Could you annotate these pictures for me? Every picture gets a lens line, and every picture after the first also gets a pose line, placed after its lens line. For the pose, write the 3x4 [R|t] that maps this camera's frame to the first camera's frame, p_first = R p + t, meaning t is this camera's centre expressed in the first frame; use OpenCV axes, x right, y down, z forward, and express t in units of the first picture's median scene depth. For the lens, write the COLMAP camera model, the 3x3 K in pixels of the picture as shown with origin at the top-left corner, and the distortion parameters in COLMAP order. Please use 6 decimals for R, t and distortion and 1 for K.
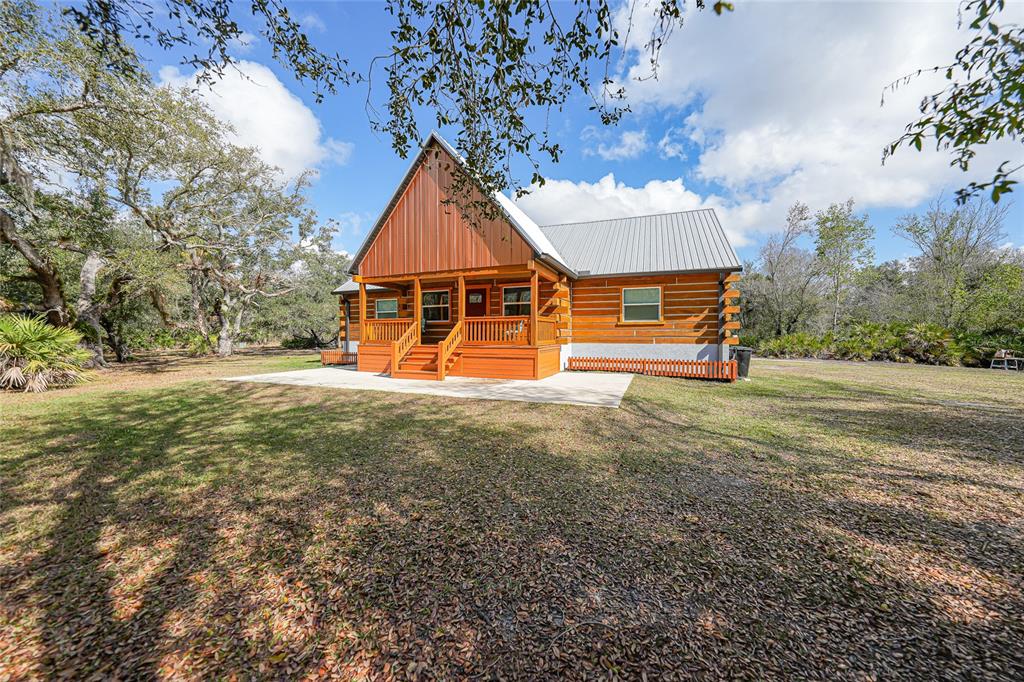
lens RADIAL K [[357.8, 0, 517.5], [0, 357.8, 342.6], [0, 0, 1]] dist [-0.024595, 0.003923]
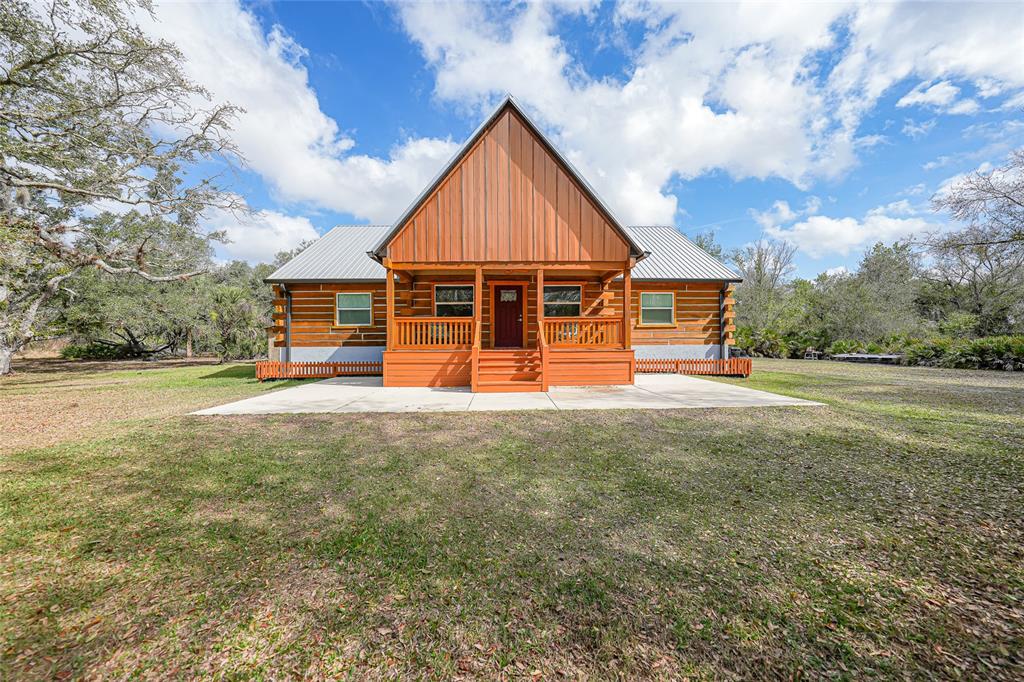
lens RADIAL K [[357.8, 0, 513.0], [0, 357.8, 340.2], [0, 0, 1]] dist [-0.024595, 0.003923]
pose [[0.920128, -0.007068, 0.391553, -0.485169], [0.013352, 0.999822, -0.013329, -0.003144], [-0.391389, 0.017493, 0.920059, 0.200340]]
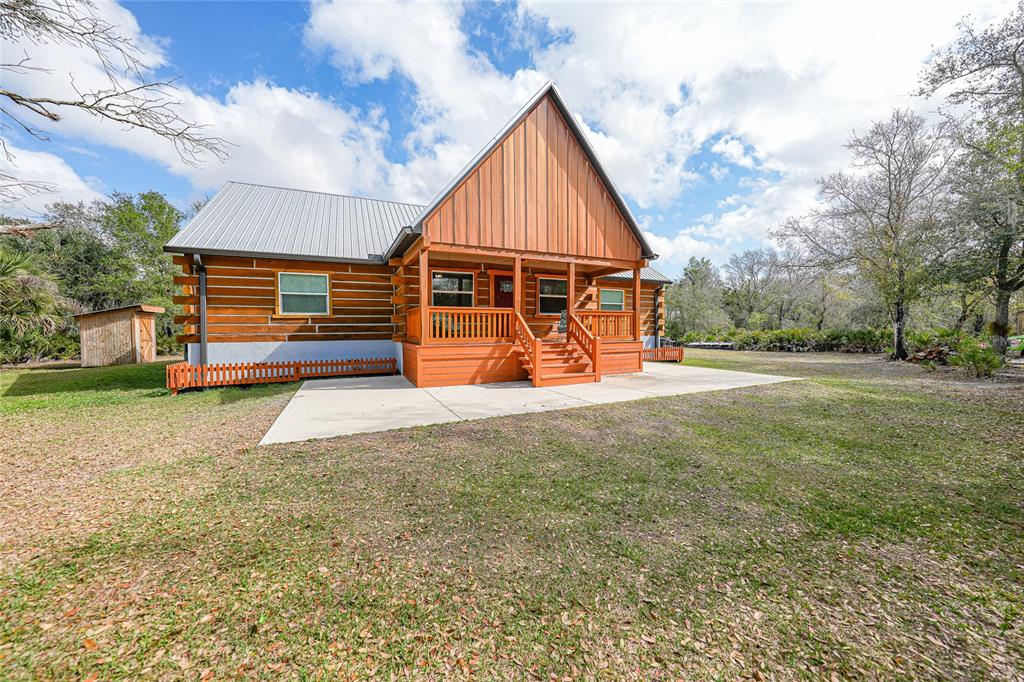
lens RADIAL K [[361.3, 0, 511.5], [0, 361.3, 343.2], [0, 0, 1]] dist [-0.006602, -0.000130]
pose [[0.691686, -0.031446, 0.721513, -0.789380], [0.020791, 0.999505, 0.023631, -0.010359], [-0.721899, -0.001344, 0.691997, 0.424839]]
